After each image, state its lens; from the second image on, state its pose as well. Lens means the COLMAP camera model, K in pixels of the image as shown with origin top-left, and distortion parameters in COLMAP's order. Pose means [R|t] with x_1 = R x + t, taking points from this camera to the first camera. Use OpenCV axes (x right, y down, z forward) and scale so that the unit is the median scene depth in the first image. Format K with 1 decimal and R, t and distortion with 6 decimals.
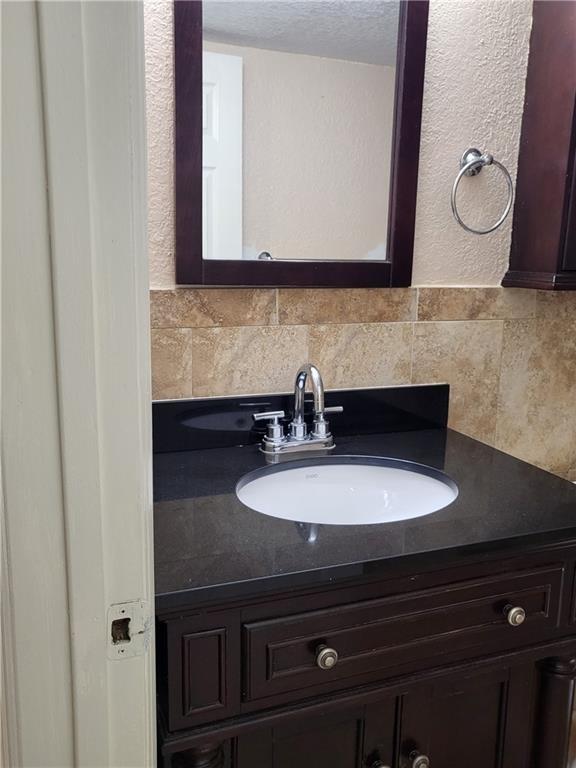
lens RADIAL K [[673.3, 0, 289.2], [0, 673.3, 376.4], [0, 0, 1]] dist [-0.024302, 0.097139]
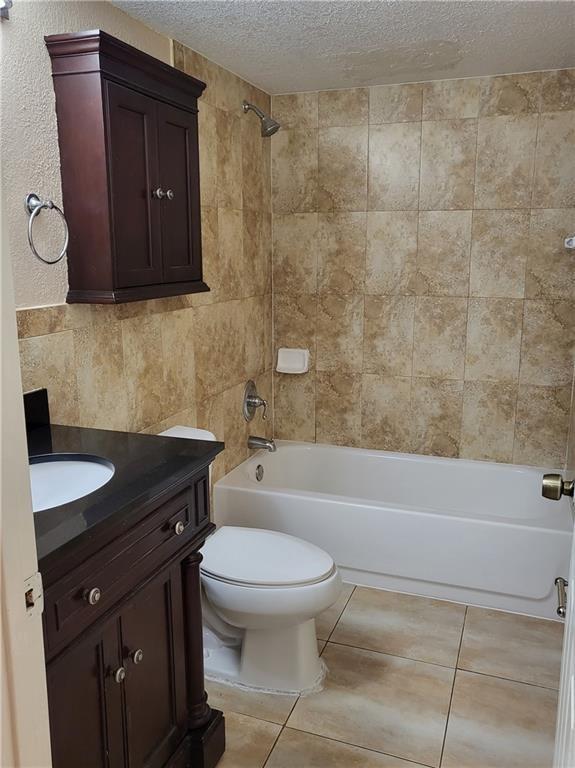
lens RADIAL K [[673.3, 0, 288.7], [0, 673.3, 376.4], [0, 0, 1]] dist [-0.024302, 0.097139]
pose [[0.660189, -0.171718, 0.731207, -0.350106], [0.166292, 0.982772, 0.080654, -0.033930], [-0.732459, 0.068347, 0.677371, -0.135430]]
